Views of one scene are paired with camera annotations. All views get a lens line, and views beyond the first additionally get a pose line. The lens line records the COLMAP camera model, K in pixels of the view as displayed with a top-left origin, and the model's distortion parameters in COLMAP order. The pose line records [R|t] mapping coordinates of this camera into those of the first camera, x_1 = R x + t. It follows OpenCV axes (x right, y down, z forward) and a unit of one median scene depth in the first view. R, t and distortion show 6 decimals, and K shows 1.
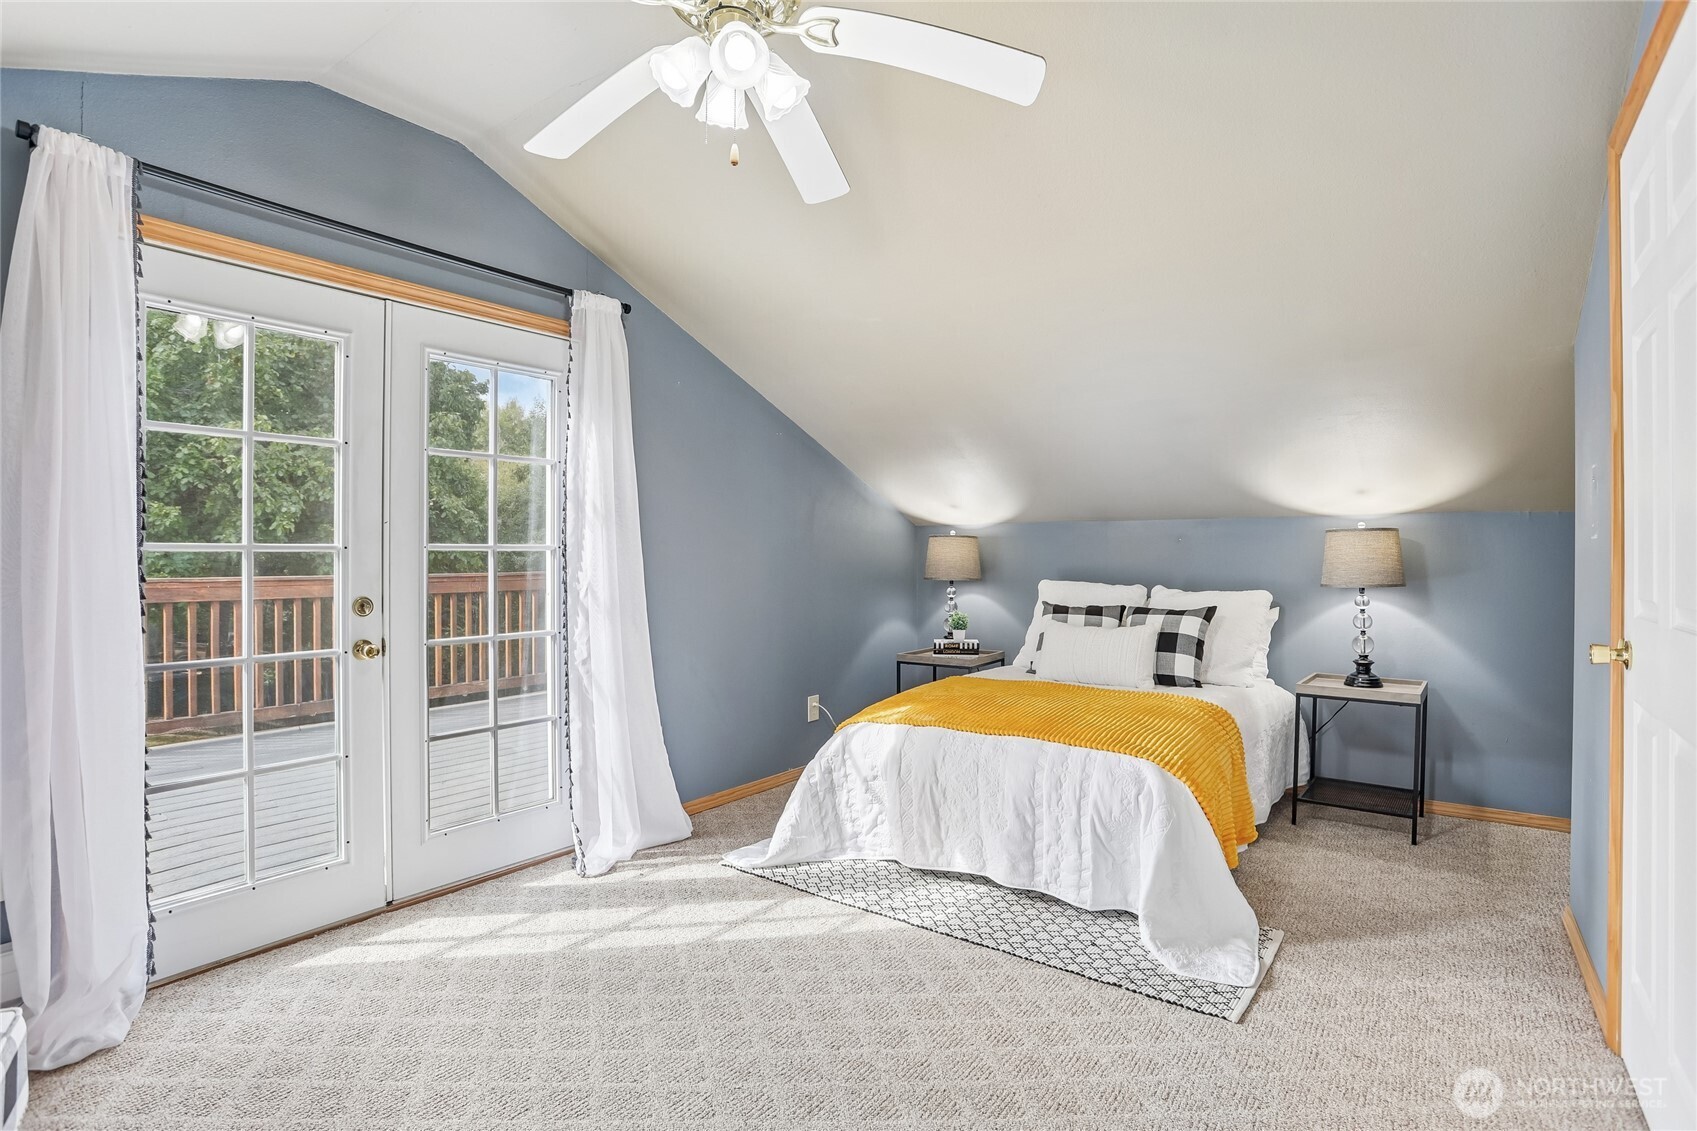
lens RADIAL K [[825.8, 0, 848.5], [0, 825.8, 565.5], [0, 0, 1]] dist [-0.082297, 0.036622]
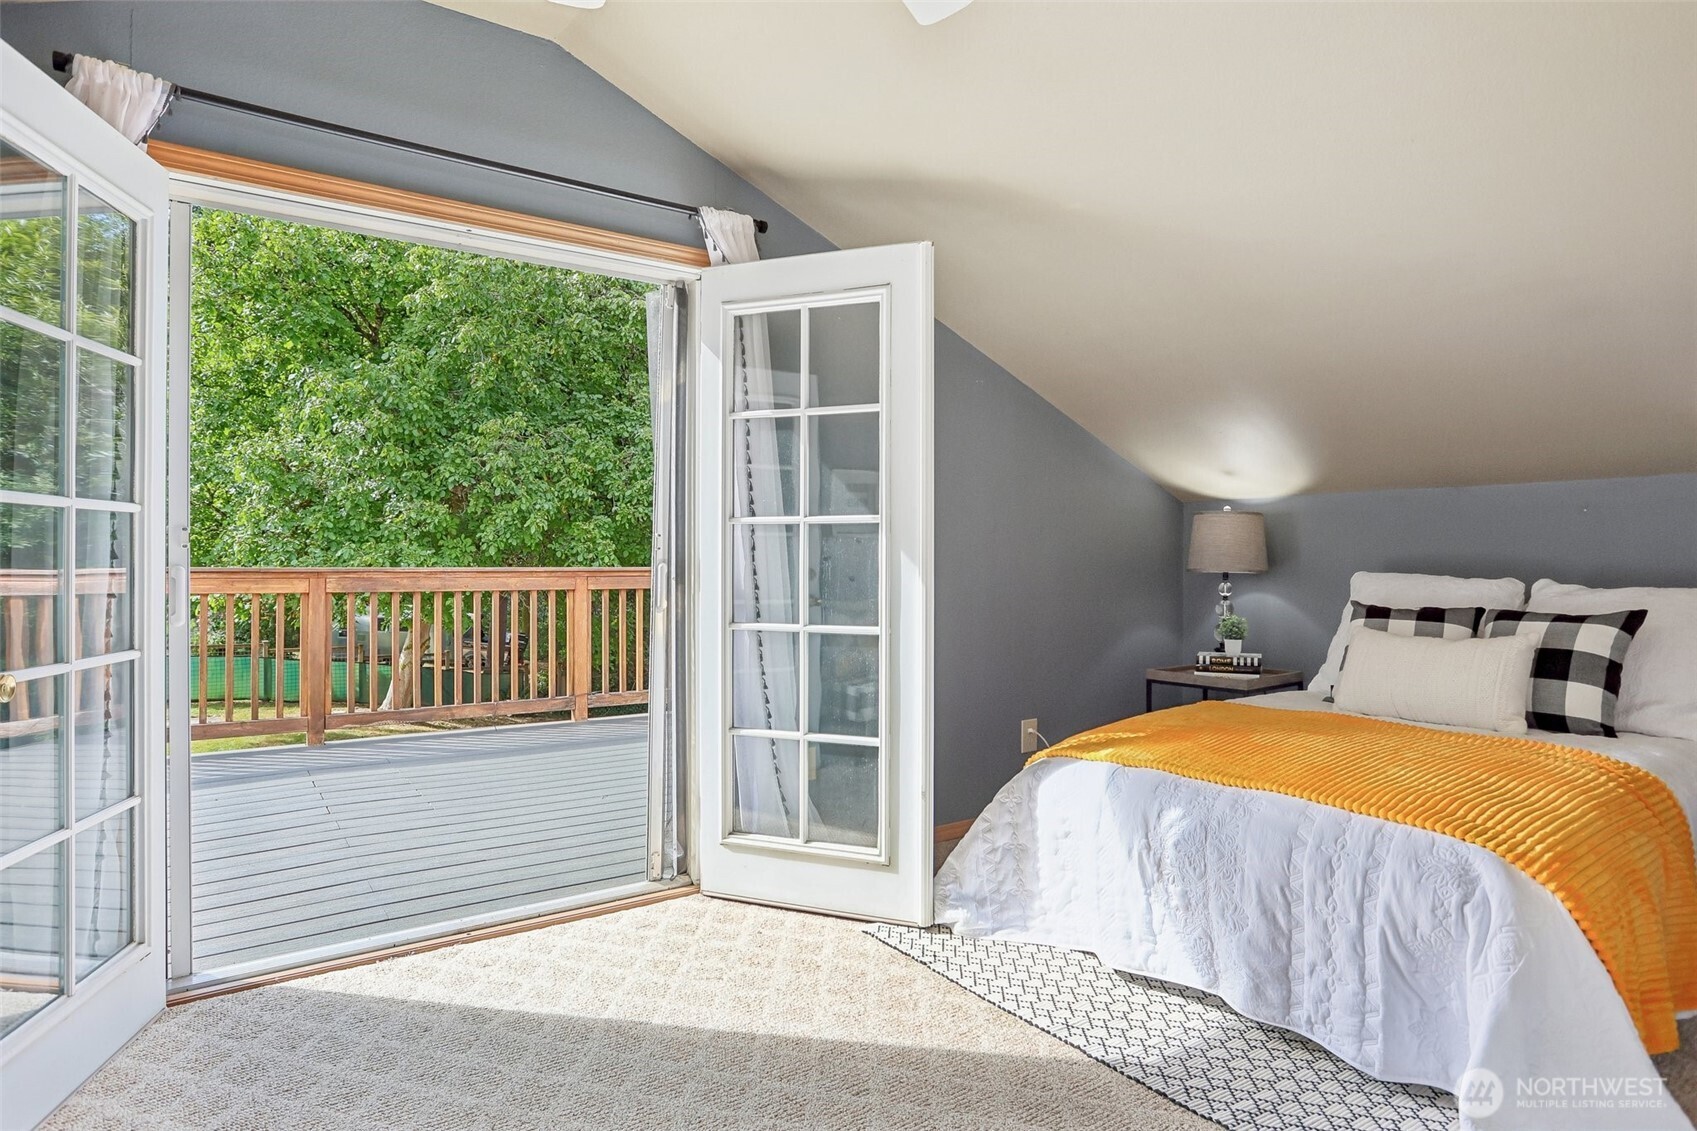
lens RADIAL K [[940.2, 0, 855.0], [0, 940.2, 558.0], [0, 0, 1]] dist [-0.064690, 0.039243]
pose [[0.949196, 0.000877, -0.314684, 0.112488], [-0.005319, 0.999898, -0.013257, 0.027212], [0.314641, 0.014257, 0.949104, 0.159211]]
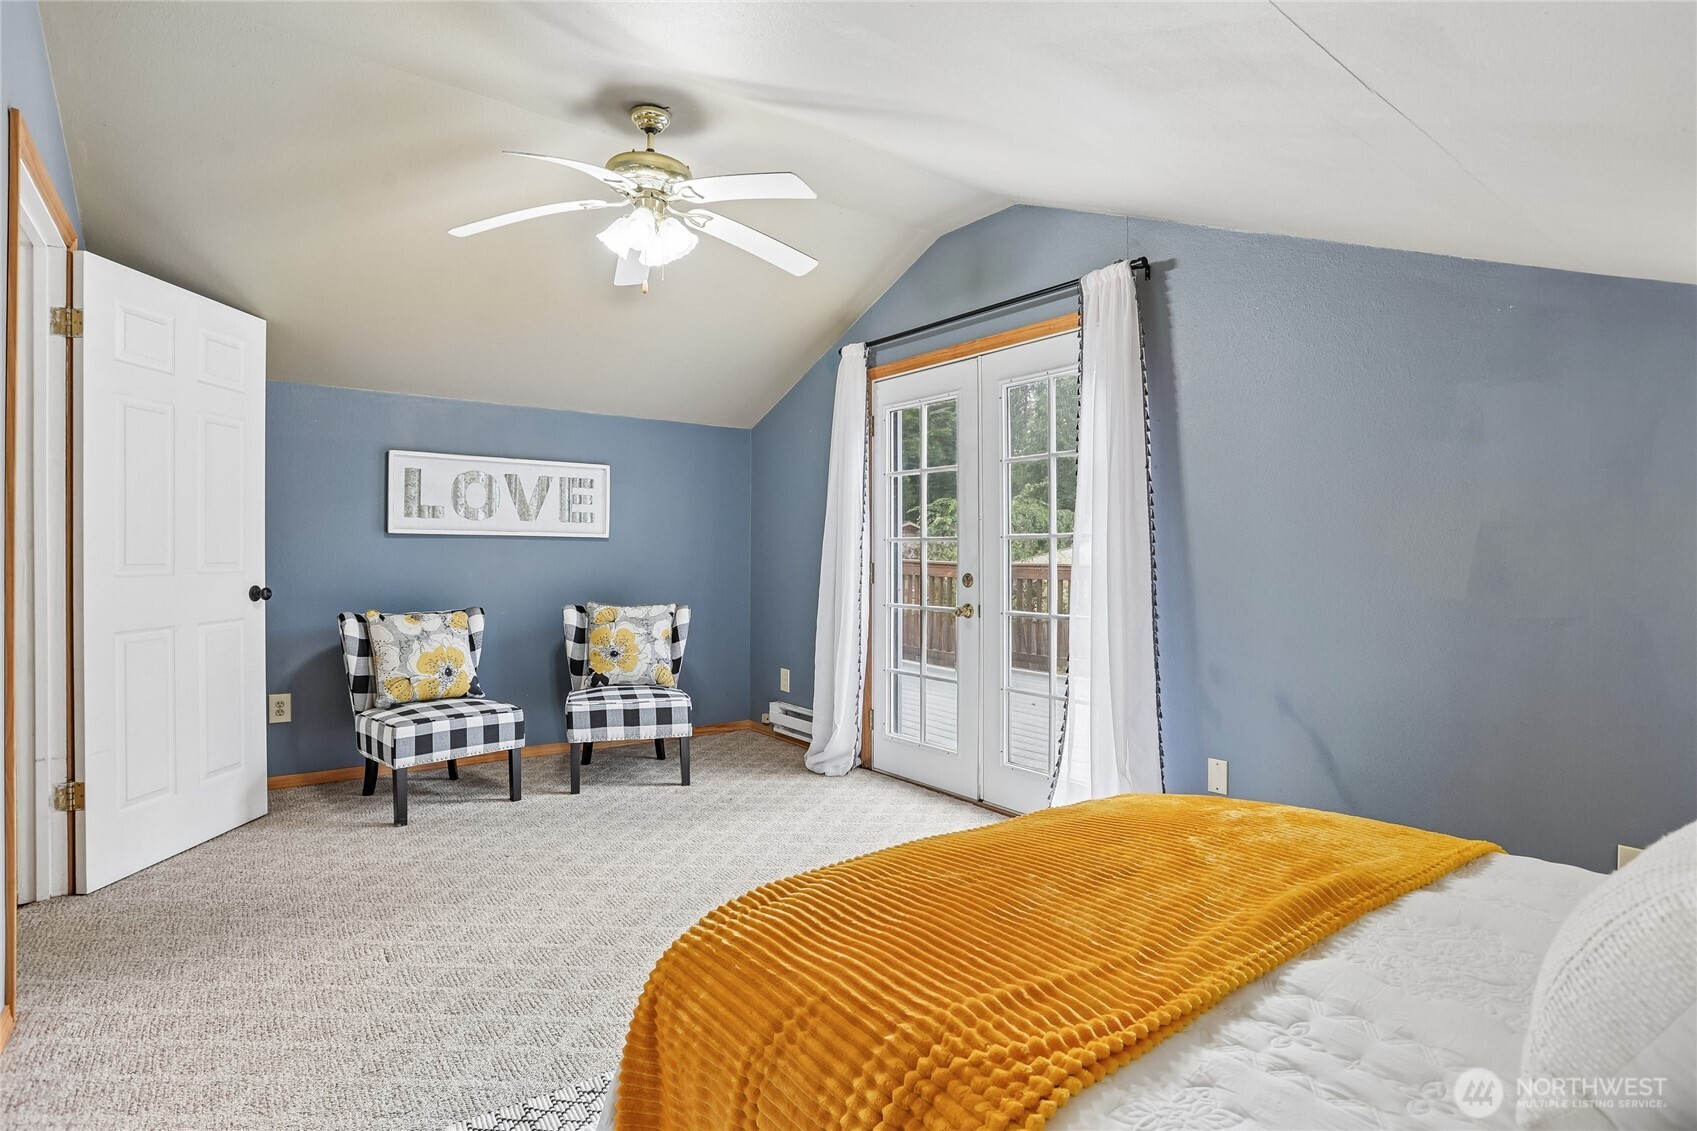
lens RADIAL K [[825.8, 0, 848.5], [0, 825.8, 565.5], [0, 0, 1]] dist [-0.082297, 0.036622]
pose [[-0.268164, 0.012803, -0.963288, 0.680200], [-0.006770, 0.999862, 0.015174, 0.003906], [0.963349, 0.010591, -0.268041, 0.956252]]
